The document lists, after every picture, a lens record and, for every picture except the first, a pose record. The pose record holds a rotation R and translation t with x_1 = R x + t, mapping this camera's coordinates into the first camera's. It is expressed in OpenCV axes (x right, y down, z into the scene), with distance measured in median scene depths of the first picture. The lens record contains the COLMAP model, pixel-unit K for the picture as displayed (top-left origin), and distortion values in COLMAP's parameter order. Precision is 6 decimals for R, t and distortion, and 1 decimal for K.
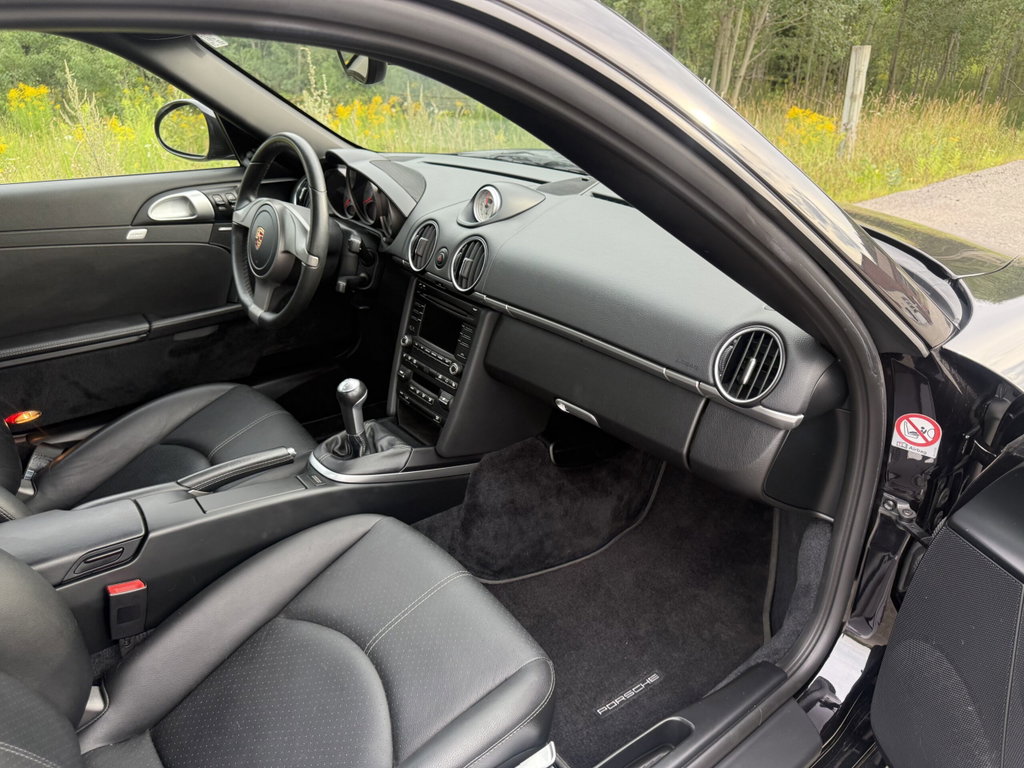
lens RADIAL K [[732.2, 0, 527.3], [0, 732.2, 368.5], [0, 0, 1]] dist [0.026559, -0.034856]
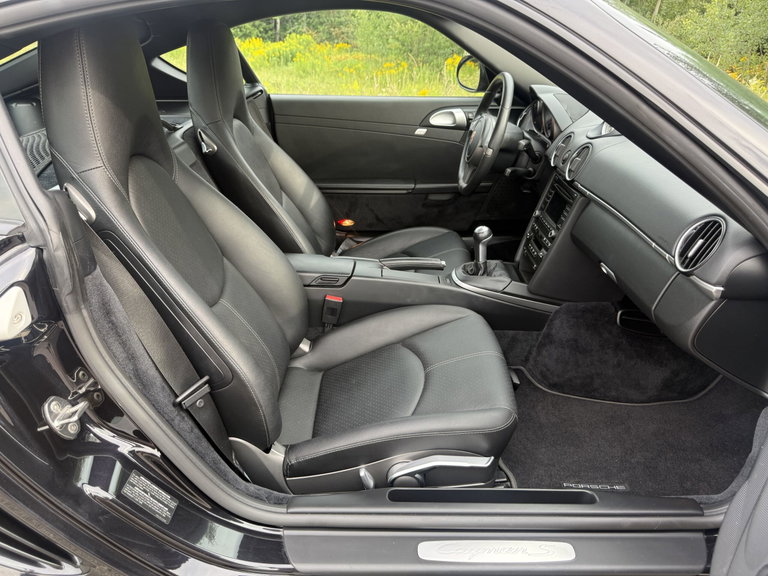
lens RADIAL K [[564.6, 0, 383.3], [0, 564.6, 283.5], [0, 0, 1]] dist [0.004813, -0.022899]
pose [[0.760642, 0.247036, -0.600330, 0.322353], [-0.240667, 0.966176, 0.092648, 0.067578], [0.602912, 0.074007, 0.794368, -0.076511]]
